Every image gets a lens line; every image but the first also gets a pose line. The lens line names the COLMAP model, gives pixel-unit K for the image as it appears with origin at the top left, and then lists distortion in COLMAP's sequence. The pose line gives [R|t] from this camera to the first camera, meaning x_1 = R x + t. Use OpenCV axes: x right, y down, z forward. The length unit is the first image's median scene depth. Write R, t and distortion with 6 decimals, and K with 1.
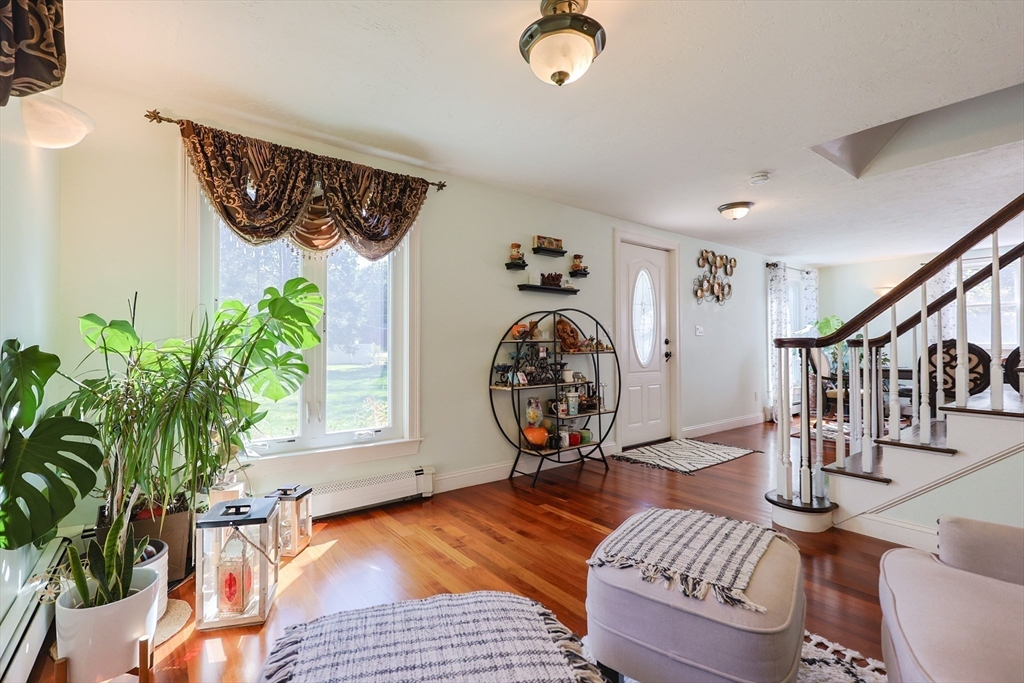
lens RADIAL K [[436.8, 0, 518.0], [0, 436.8, 340.0], [0, 0, 1]] dist [-0.002697, 0.000001]
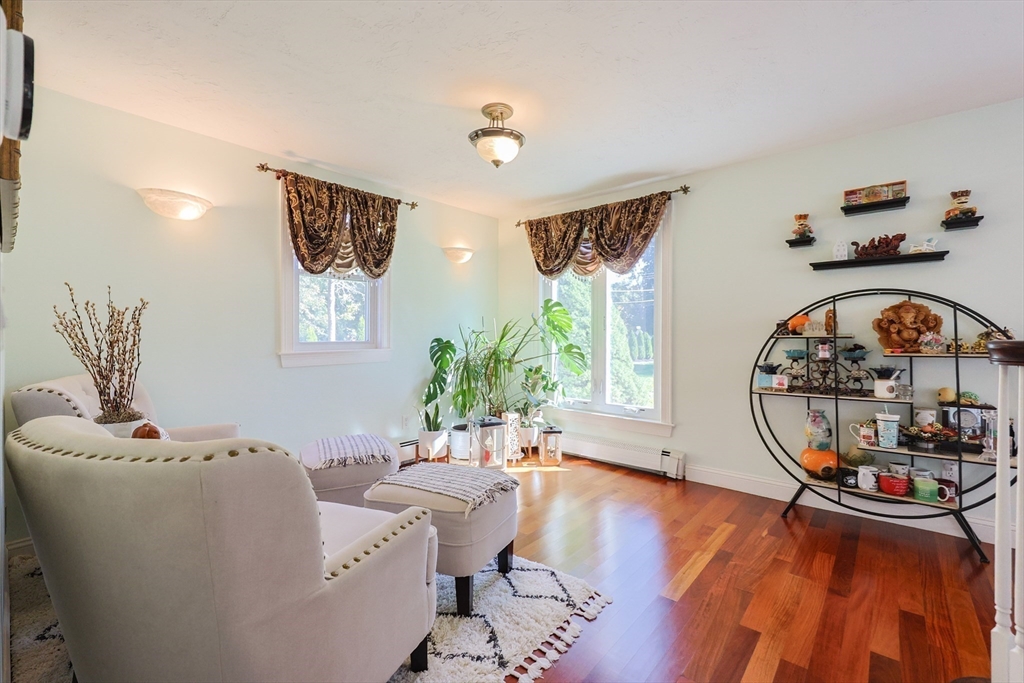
lens RADIAL K [[436.8, 0, 518.0], [0, 436.8, 340.0], [0, 0, 1]] dist [-0.002697, 0.000001]
pose [[0.235071, 0.010196, -0.971925, 0.776546], [0.011871, 0.999840, 0.013360, -0.009001], [0.971906, -0.014678, 0.234912, 0.368573]]
